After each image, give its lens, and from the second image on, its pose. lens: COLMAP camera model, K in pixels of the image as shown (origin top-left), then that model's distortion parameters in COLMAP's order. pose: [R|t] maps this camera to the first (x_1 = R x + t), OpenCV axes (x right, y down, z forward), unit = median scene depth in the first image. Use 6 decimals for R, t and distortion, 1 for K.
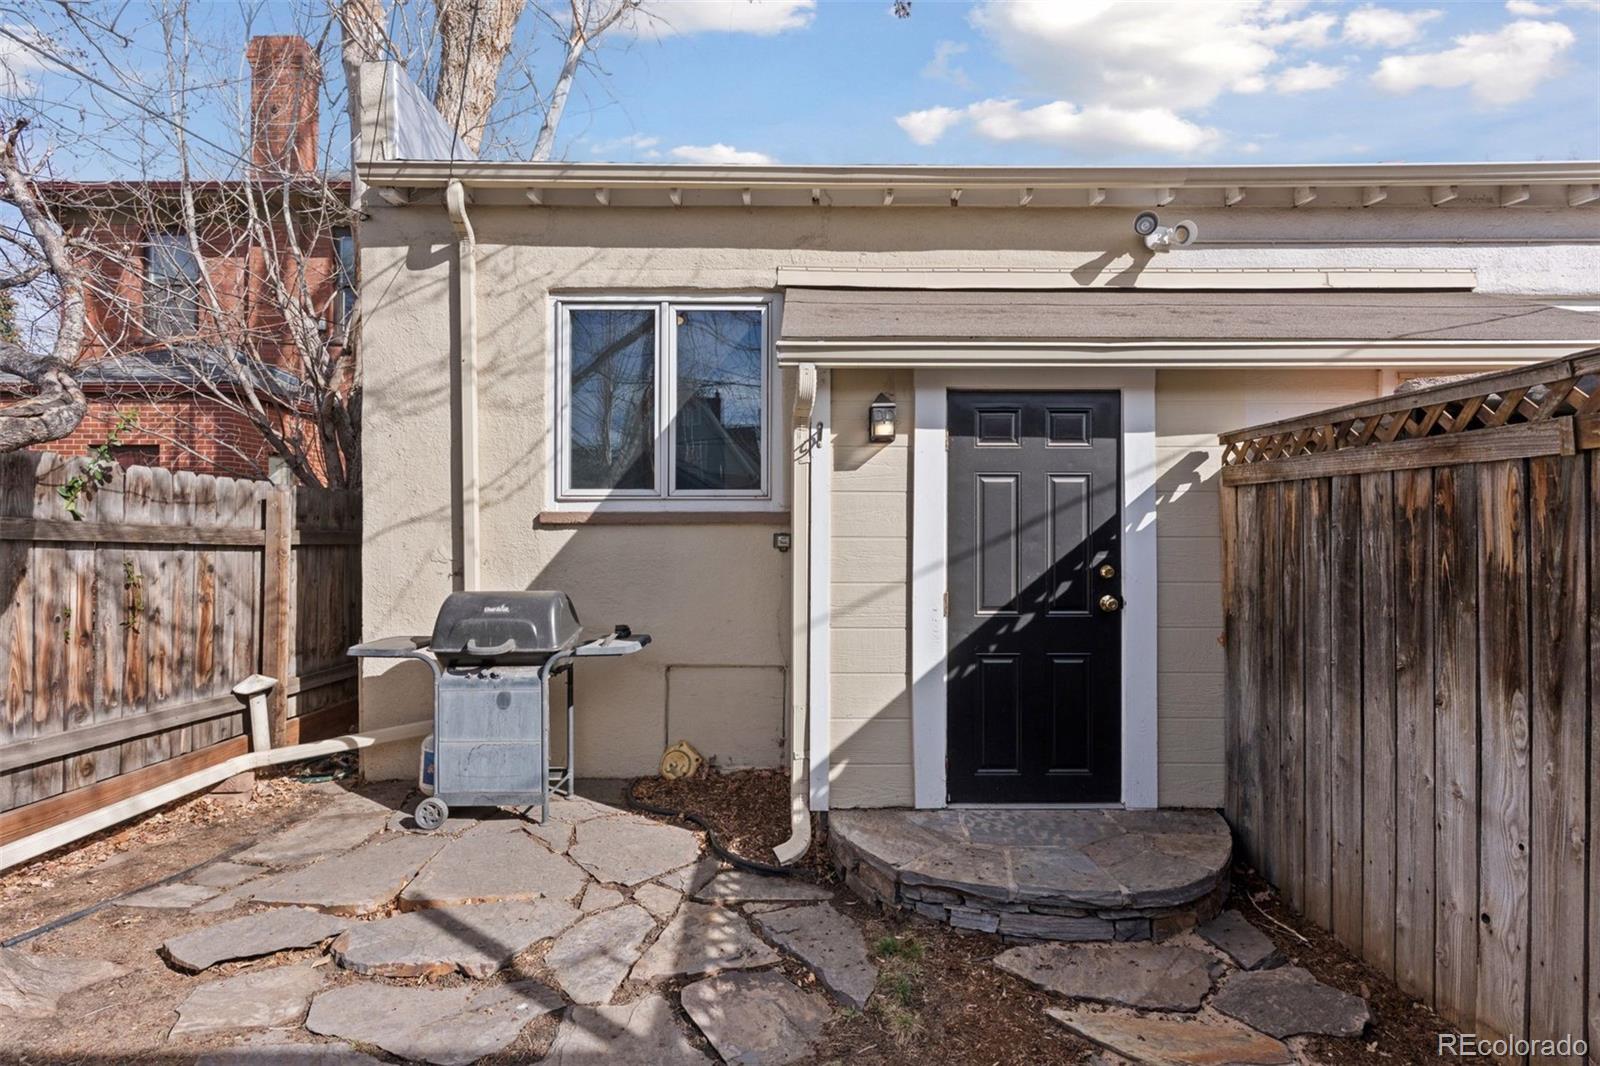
lens RADIAL K [[758.3, 0, 800.0], [0, 758.3, 533.0], [0, 0, 1]] dist [-0.002108, 0.000302]
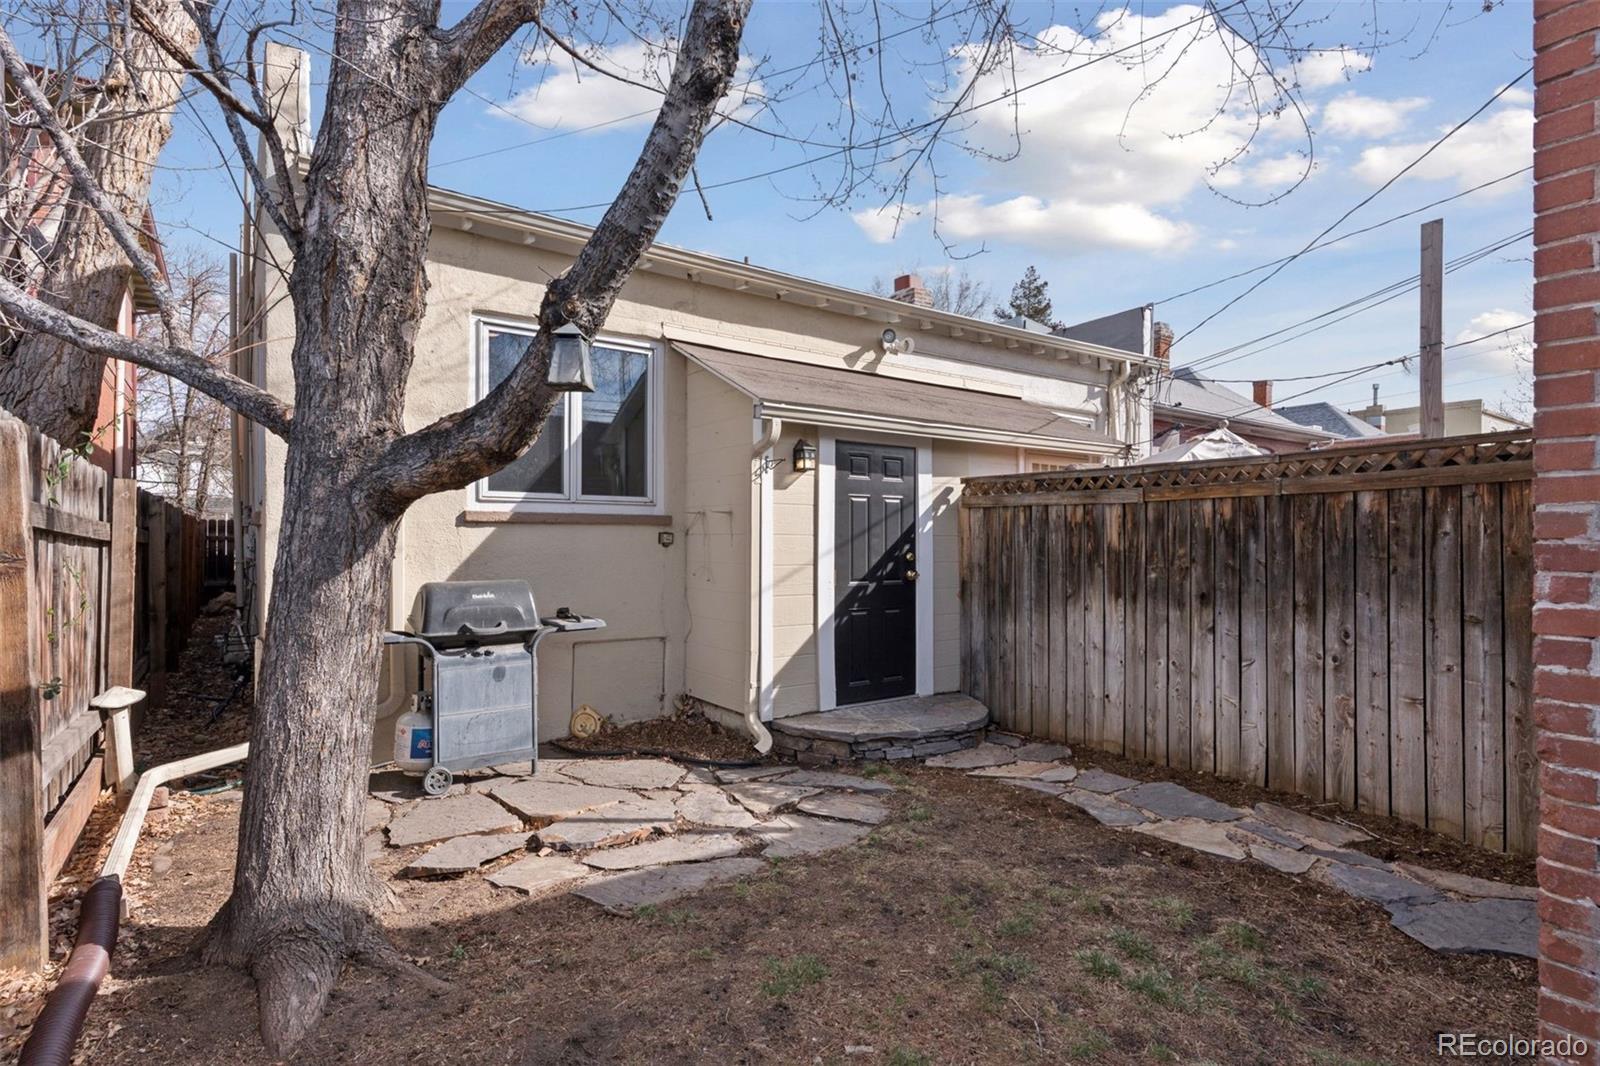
lens RADIAL K [[795.6, 0, 800.0], [0, 795.6, 533.0], [0, 0, 1]] dist [0.000186, -0.000112]
pose [[0.816319, 0.008691, 0.577537, -0.853403], [-0.005392, 0.999958, -0.007427, 0.014565], [-0.577577, 0.002949, 0.816331, -0.308081]]
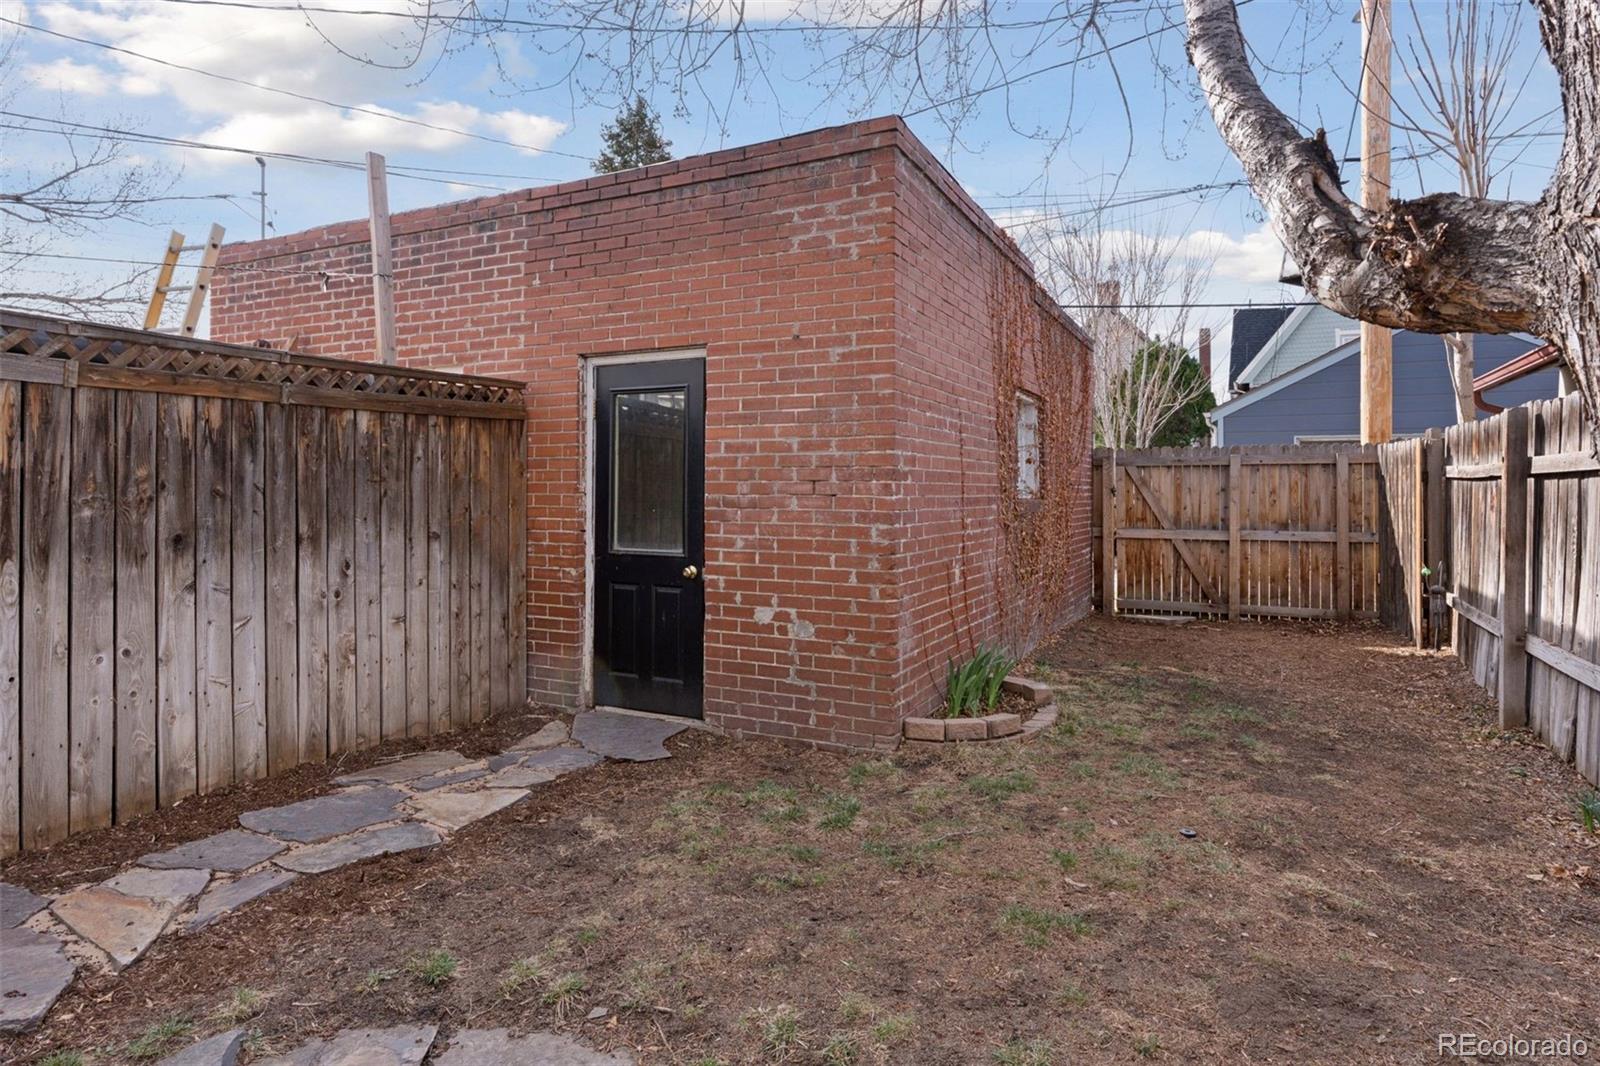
lens RADIAL K [[900.7, 0, 799.5], [0, 900.7, 486.2], [0, 0, 1]] dist [0.000622, 0.000190]
pose [[-0.895872, -0.002699, 0.444304, -0.583204], [-0.007082, 0.999941, -0.008206, 0.053448], [-0.444256, -0.010498, -0.895838, 1.105645]]
